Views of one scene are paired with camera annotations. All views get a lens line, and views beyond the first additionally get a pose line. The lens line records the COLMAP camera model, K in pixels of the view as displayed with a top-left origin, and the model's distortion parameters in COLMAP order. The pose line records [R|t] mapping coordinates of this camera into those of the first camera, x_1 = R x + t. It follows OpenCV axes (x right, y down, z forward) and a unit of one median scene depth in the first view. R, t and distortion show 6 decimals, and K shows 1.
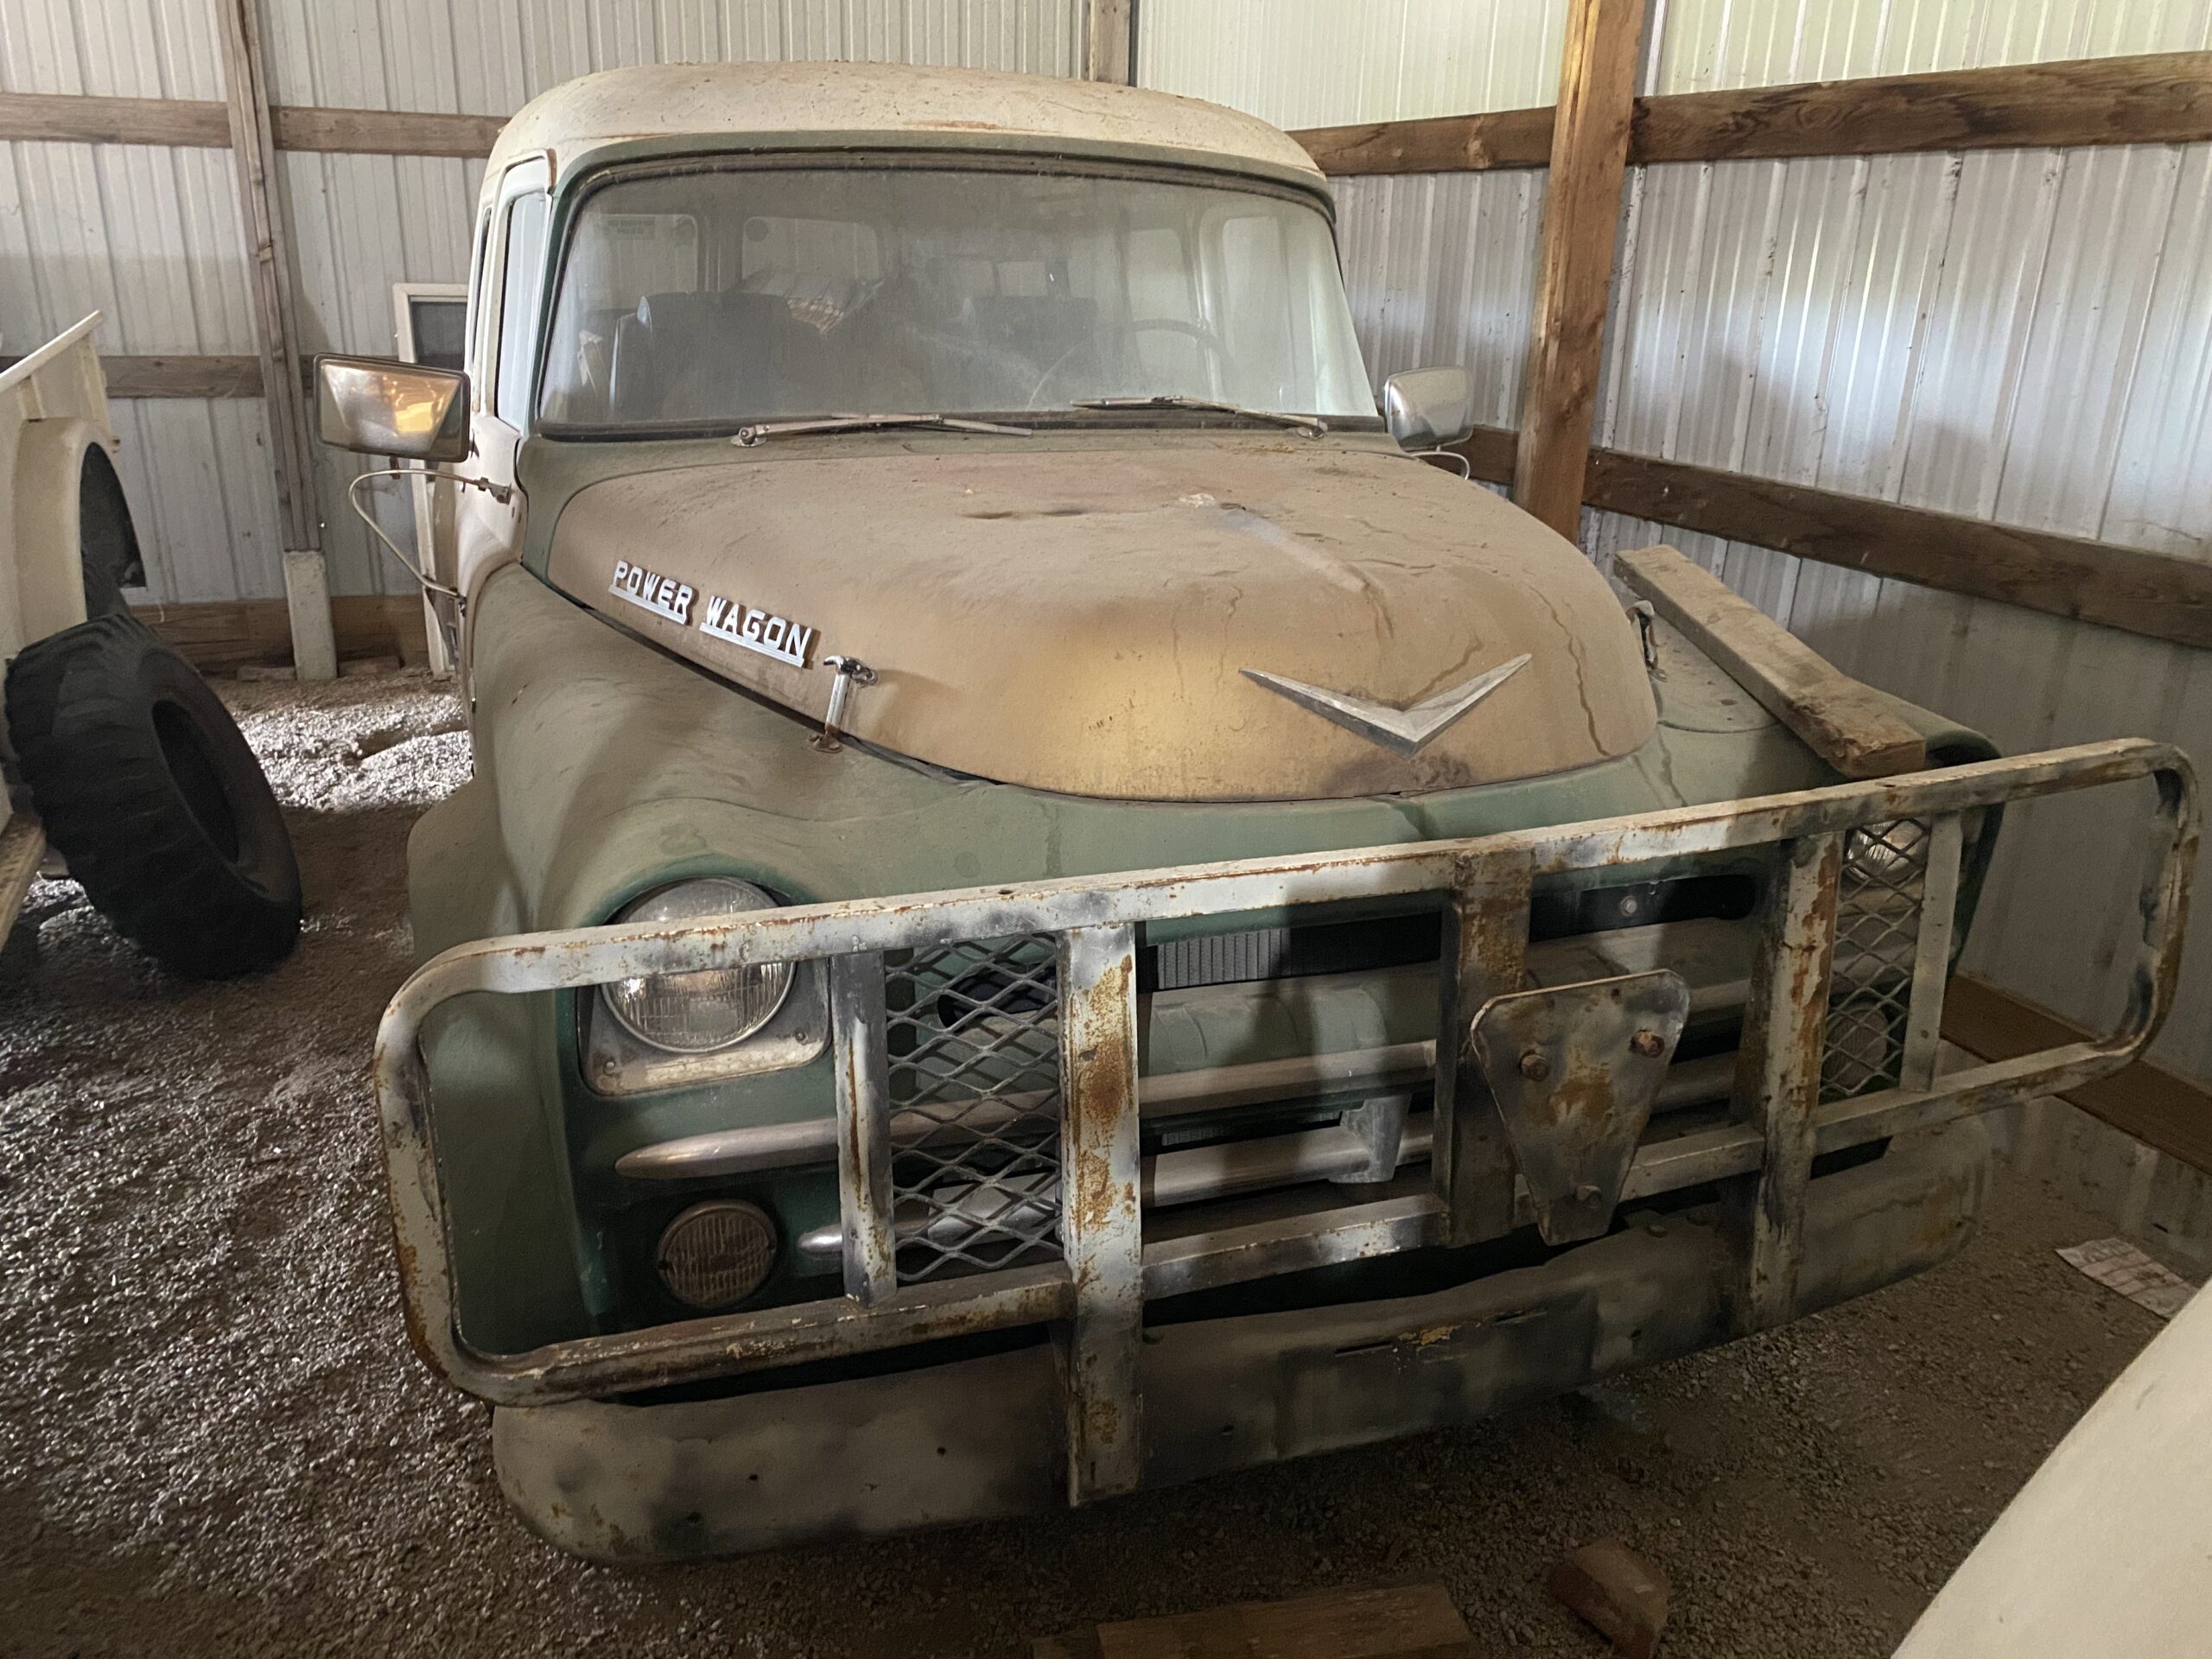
lens RADIAL K [[1688.2, 0, 1093.8], [0, 1688.2, 819.3], [0, 0, 1]] dist [0.026151, -0.018429]
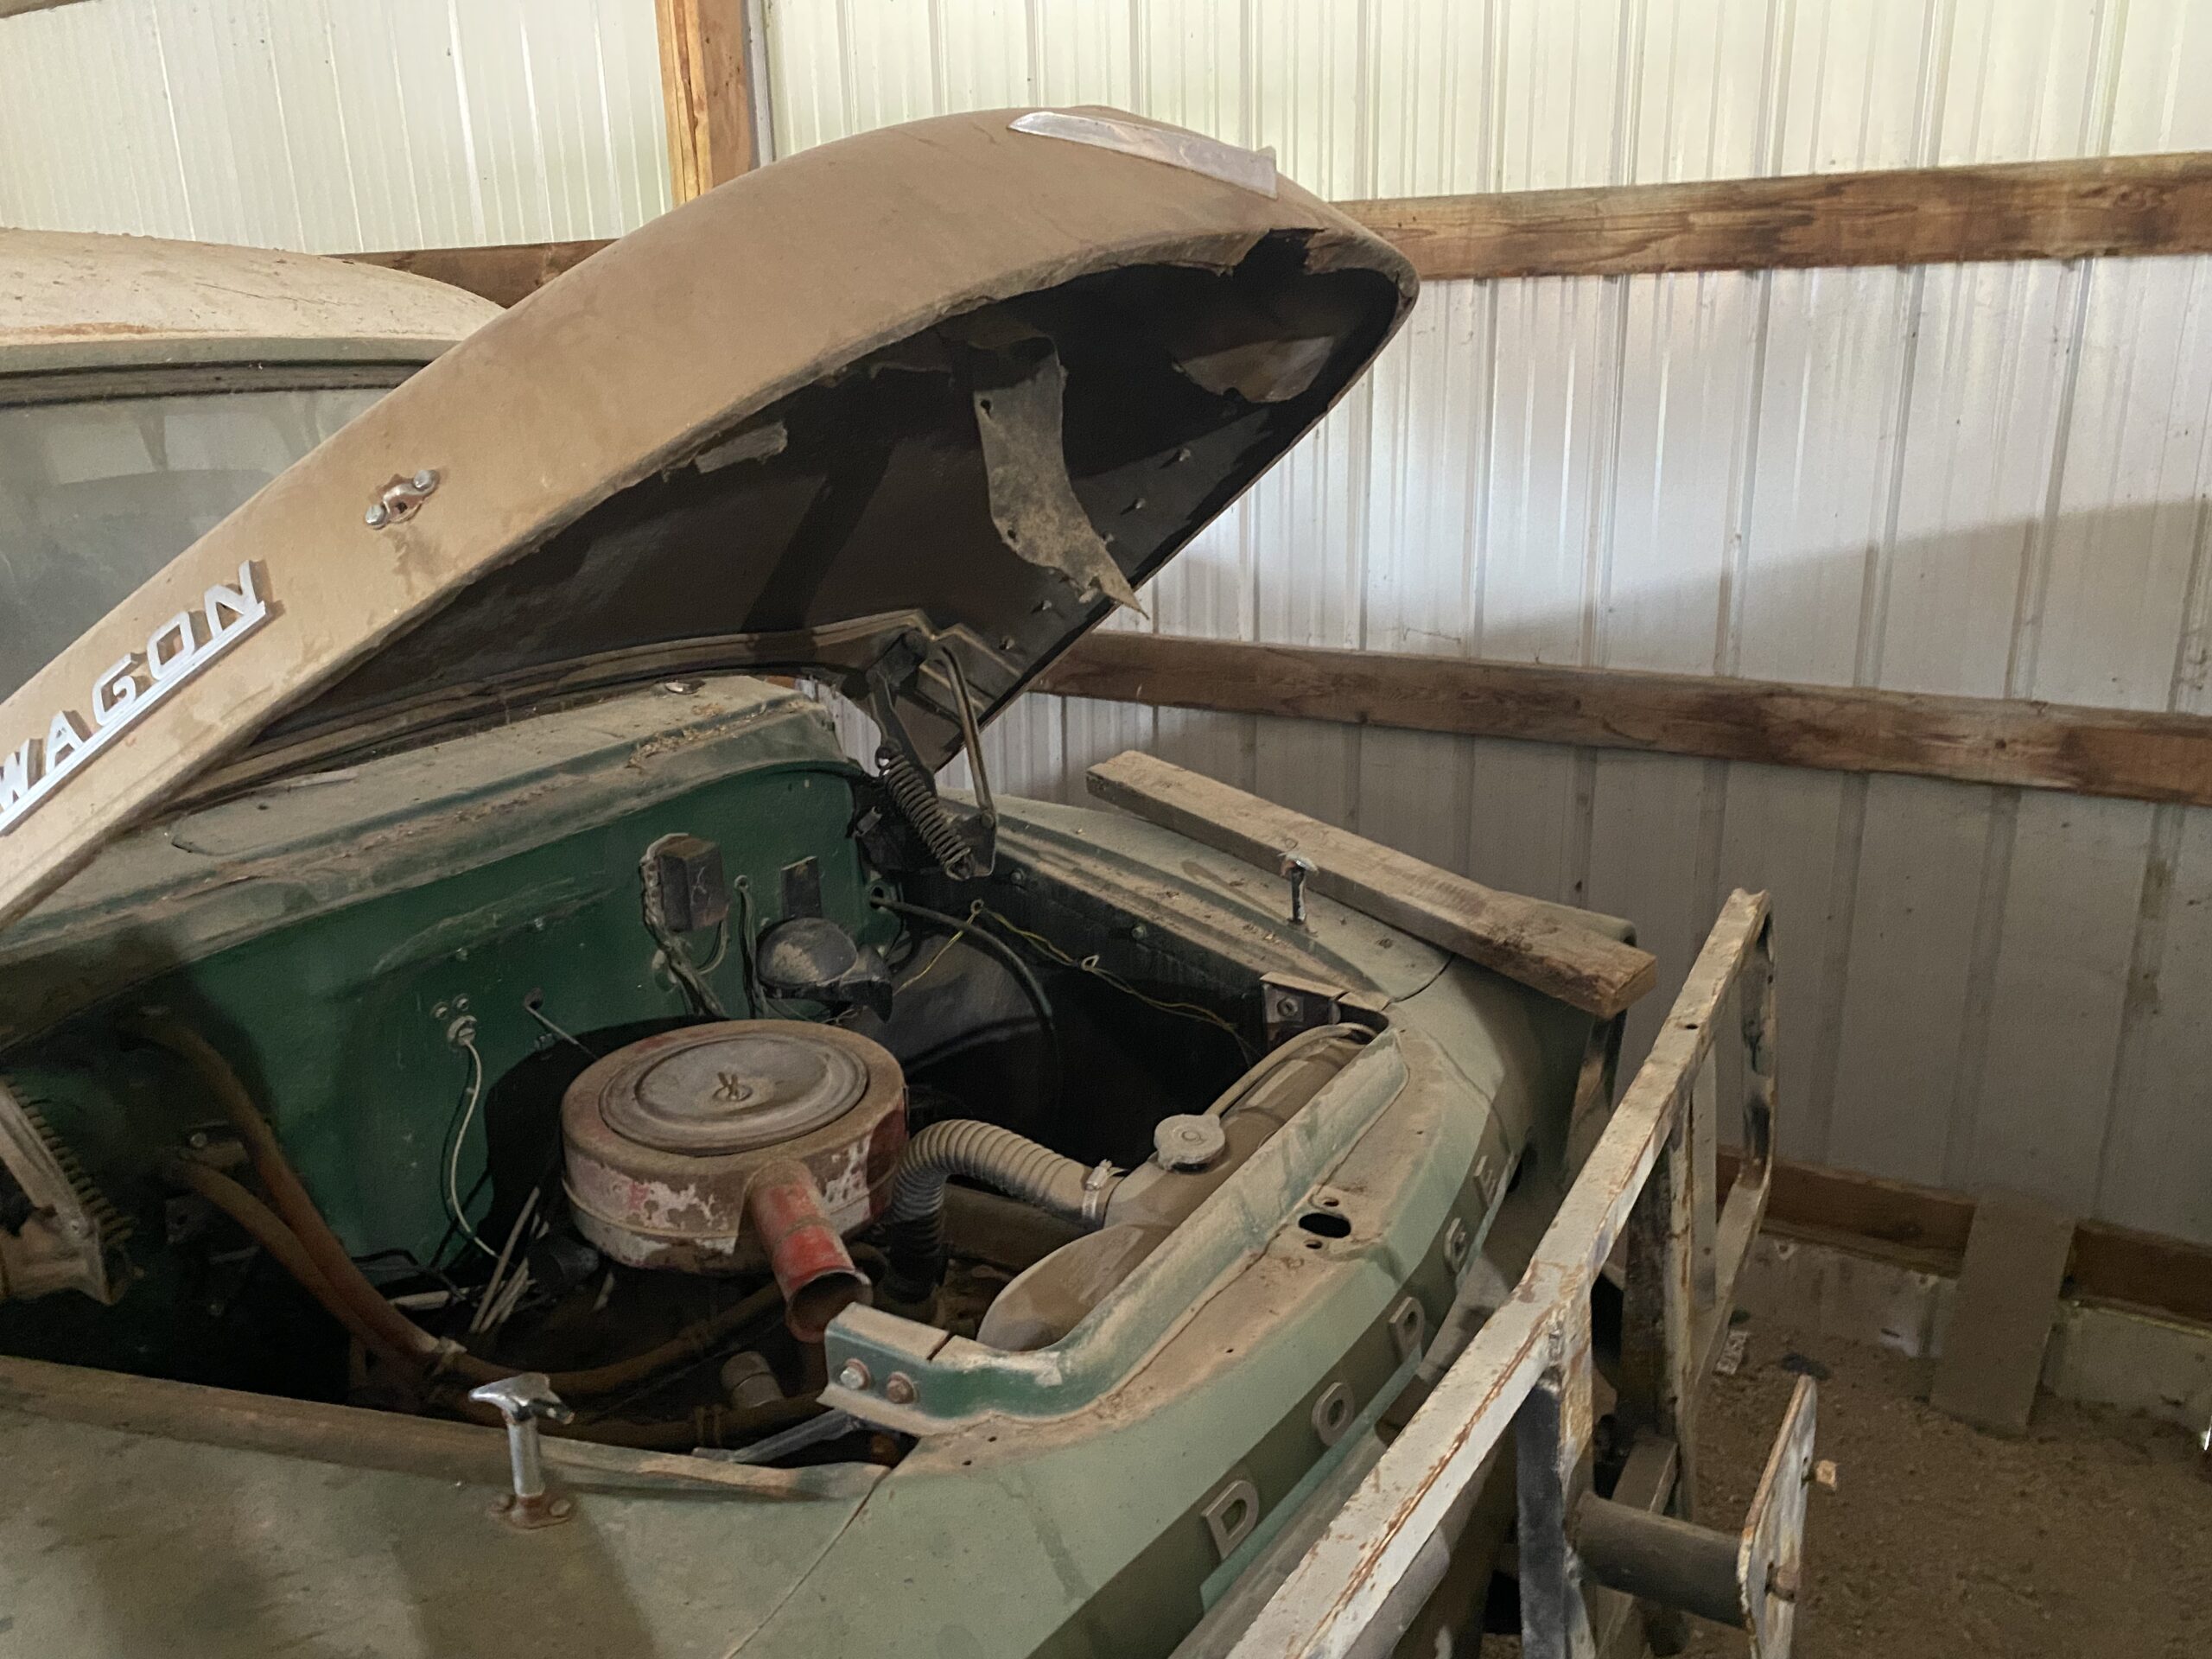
lens RADIAL K [[1688.2, 0, 1108.3], [0, 1688.2, 829.5], [0, 0, 1]] dist [0.026151, -0.018429]
pose [[0.785462, -0.225667, 0.576302, -0.184386], [0.244866, 0.968489, 0.045502, -0.155956], [-0.568410, 0.105377, 0.815969, 0.265734]]
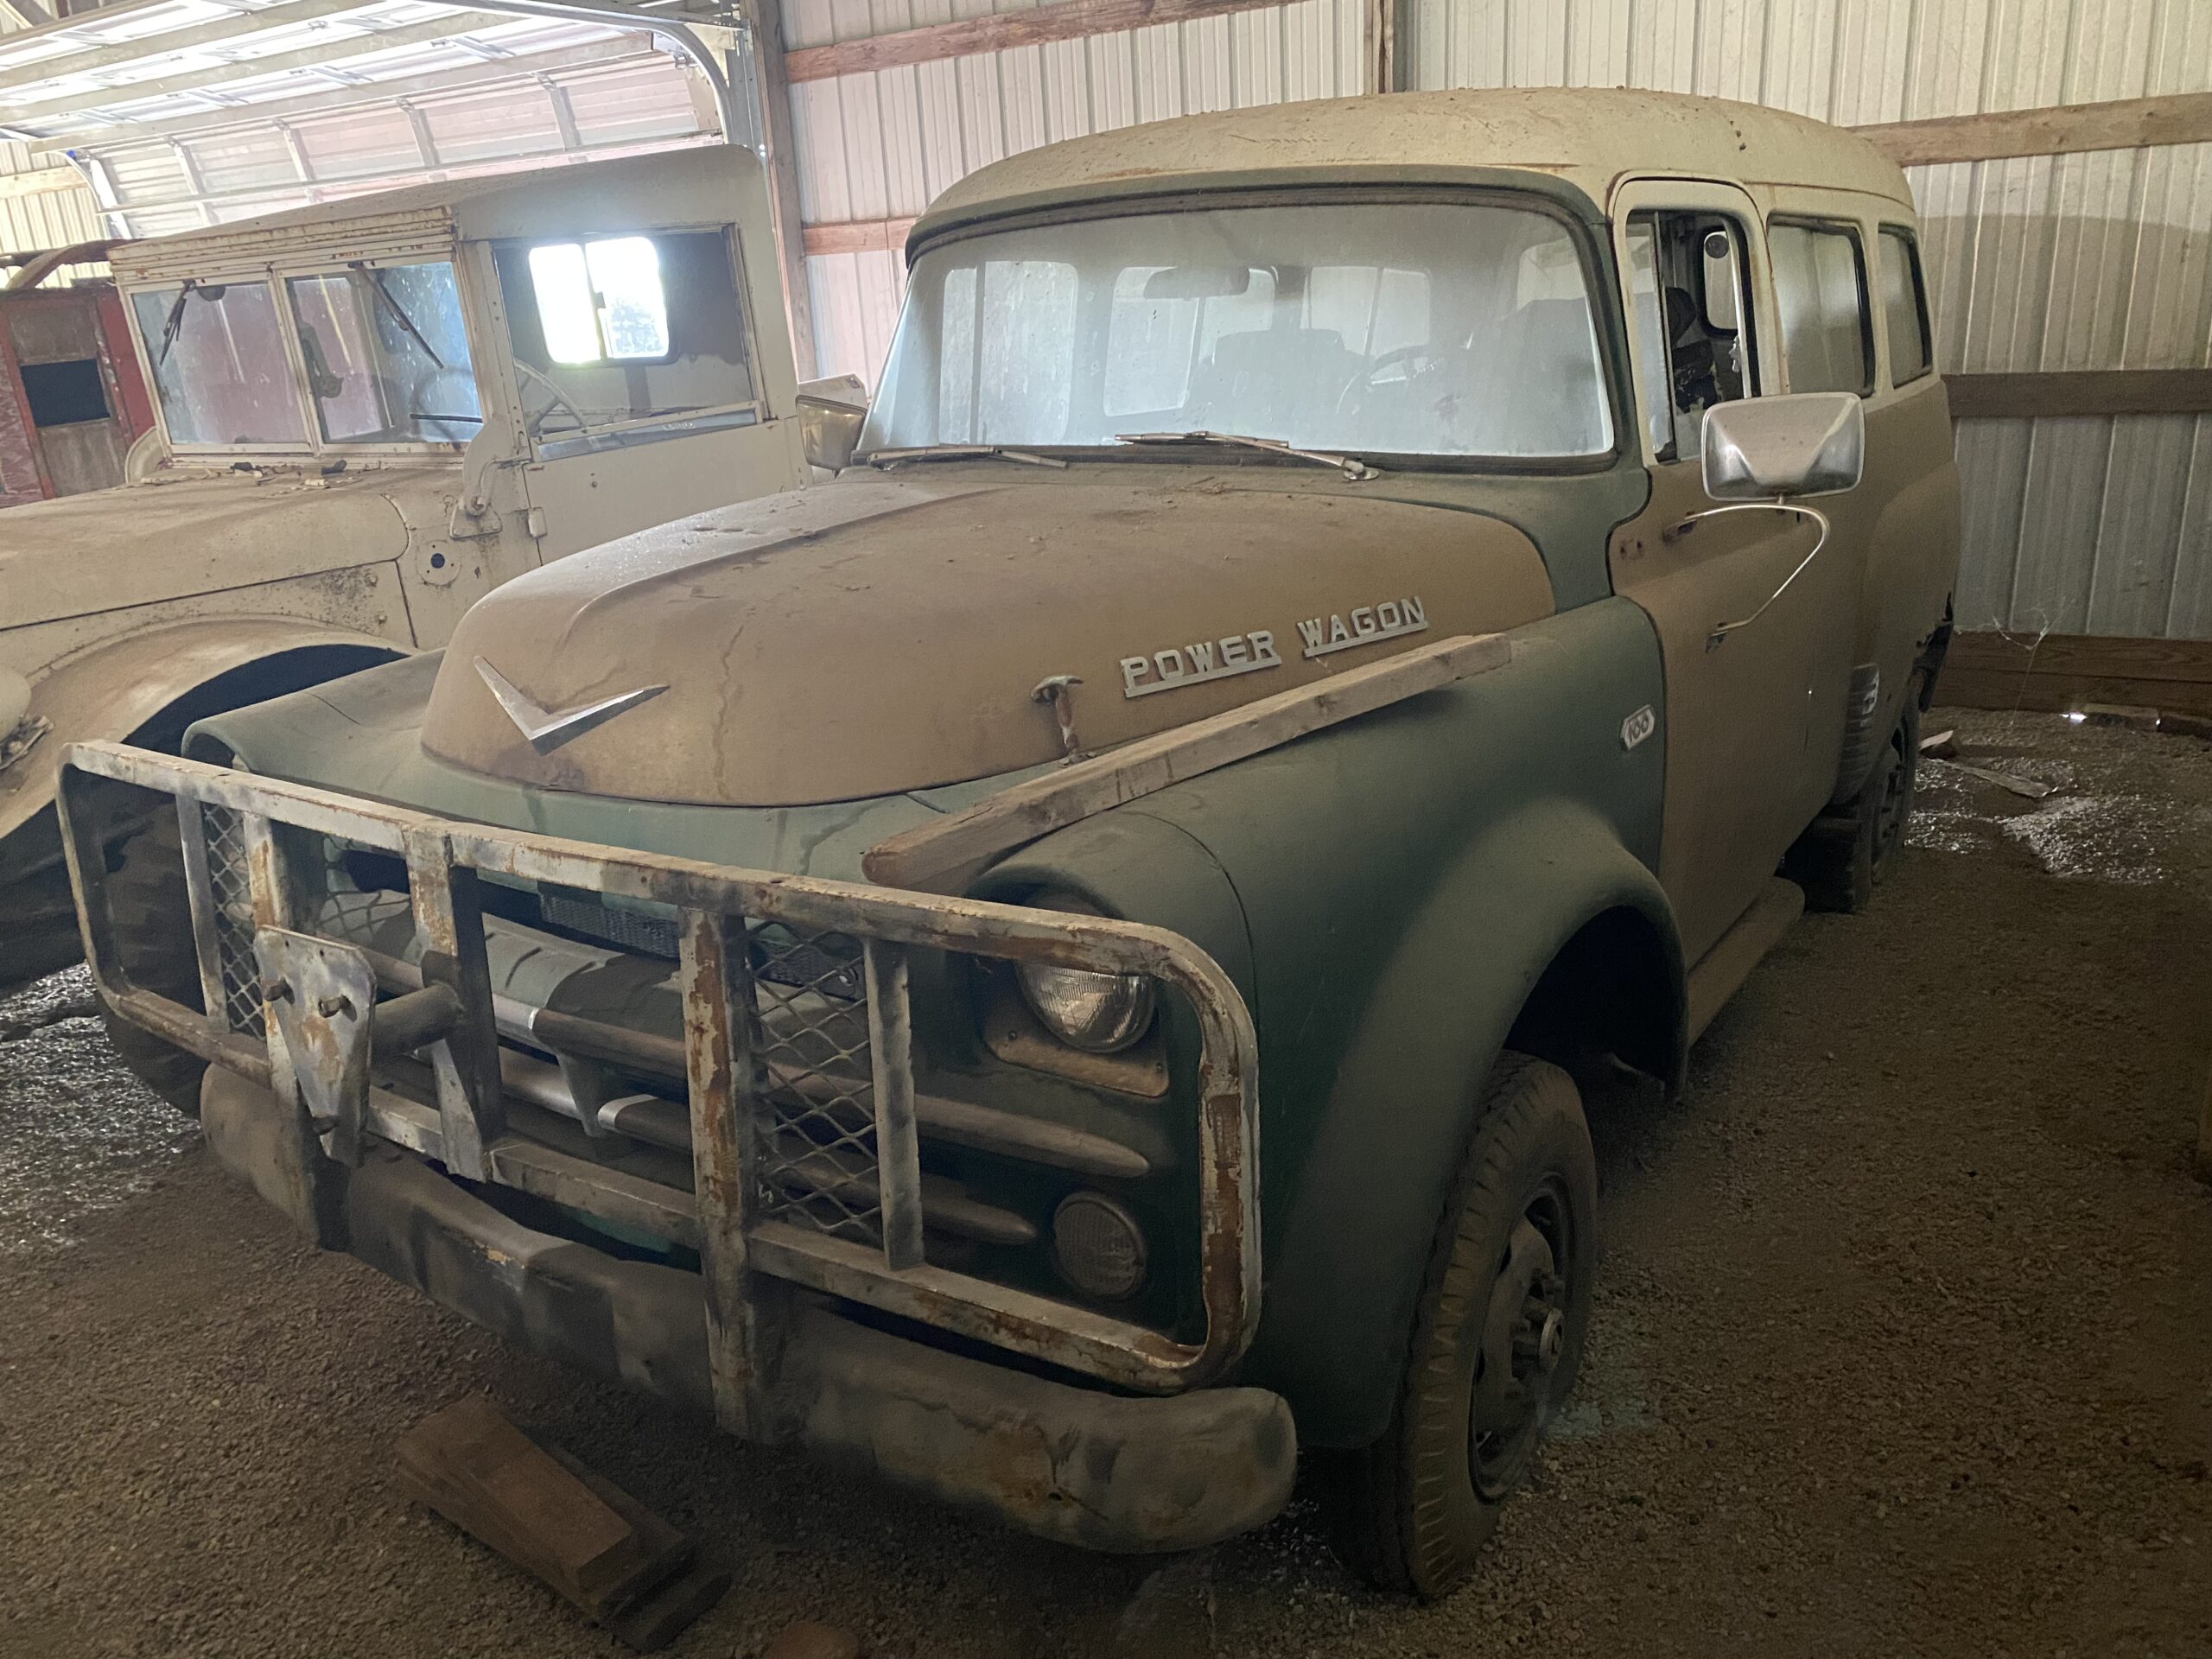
lens RADIAL K [[1688.2, 0, 1094.7], [0, 1688.2, 842.5], [0, 0, 1]] dist [0.026151, -0.018429]
pose [[0.569532, 0.202721, -0.796579, 0.810738], [-0.200176, 0.974140, 0.104788, -0.106460], [0.797222, 0.099776, 0.595384, 0.384553]]
